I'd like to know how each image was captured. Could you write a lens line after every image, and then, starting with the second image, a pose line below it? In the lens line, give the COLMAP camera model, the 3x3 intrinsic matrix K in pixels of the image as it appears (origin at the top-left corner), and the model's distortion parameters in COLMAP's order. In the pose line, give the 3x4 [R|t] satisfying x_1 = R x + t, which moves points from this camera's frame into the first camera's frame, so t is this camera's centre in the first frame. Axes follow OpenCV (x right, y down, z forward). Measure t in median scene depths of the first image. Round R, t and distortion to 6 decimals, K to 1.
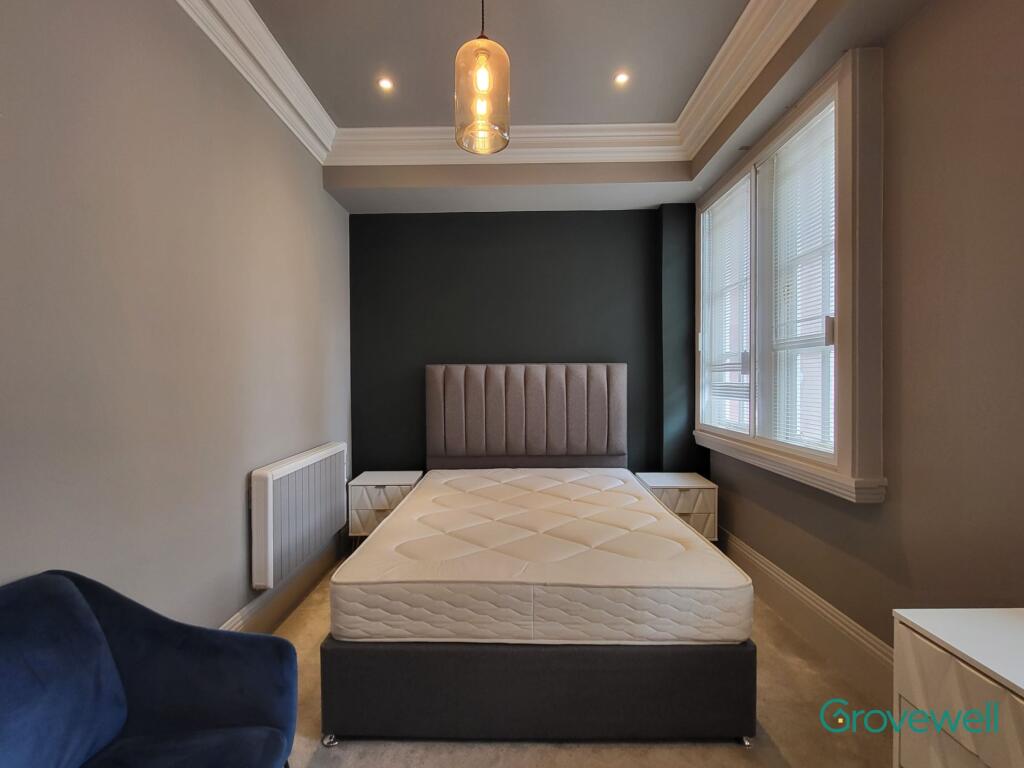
lens RADIAL K [[469.8, 0, 512.0], [0, 469.8, 384.0], [0, 0, 1]] dist [-0.002863, 0.000225]
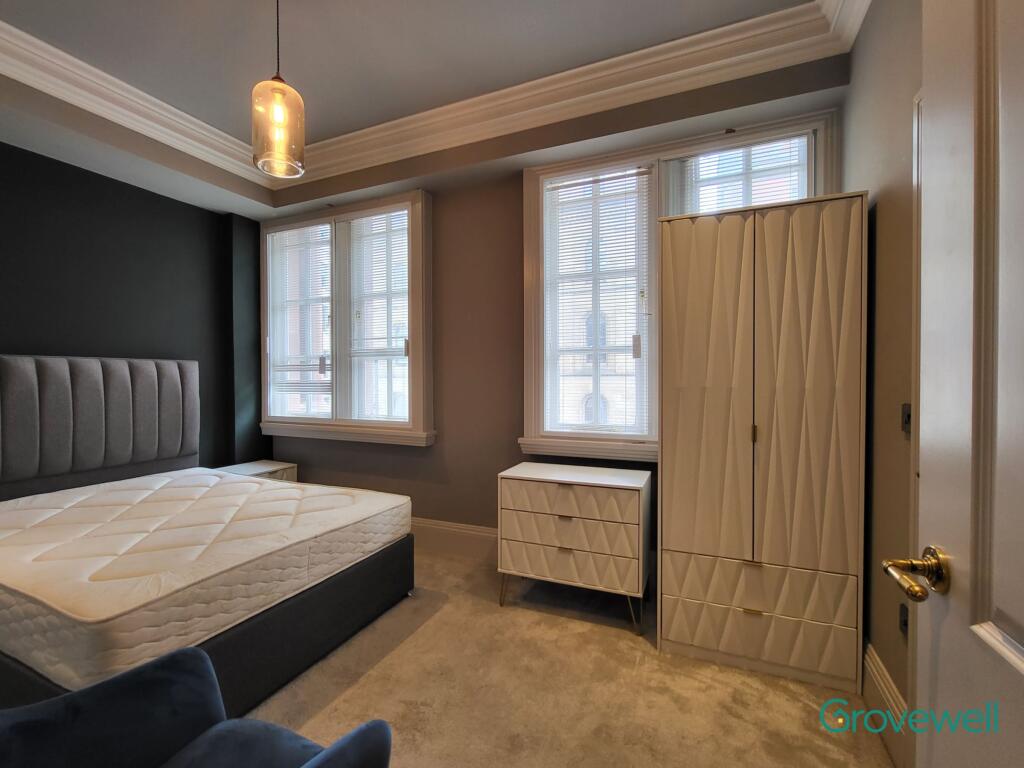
lens RADIAL K [[454.7, 0, 512.0], [0, 454.7, 384.0], [0, 0, 1]] dist [-0.003535, -0.000594]
pose [[0.381511, -0.006614, 0.924341, -0.476721], [0.010303, 0.999943, 0.002903, 0.010424], [-0.924307, 0.008416, 0.381558, 0.024942]]
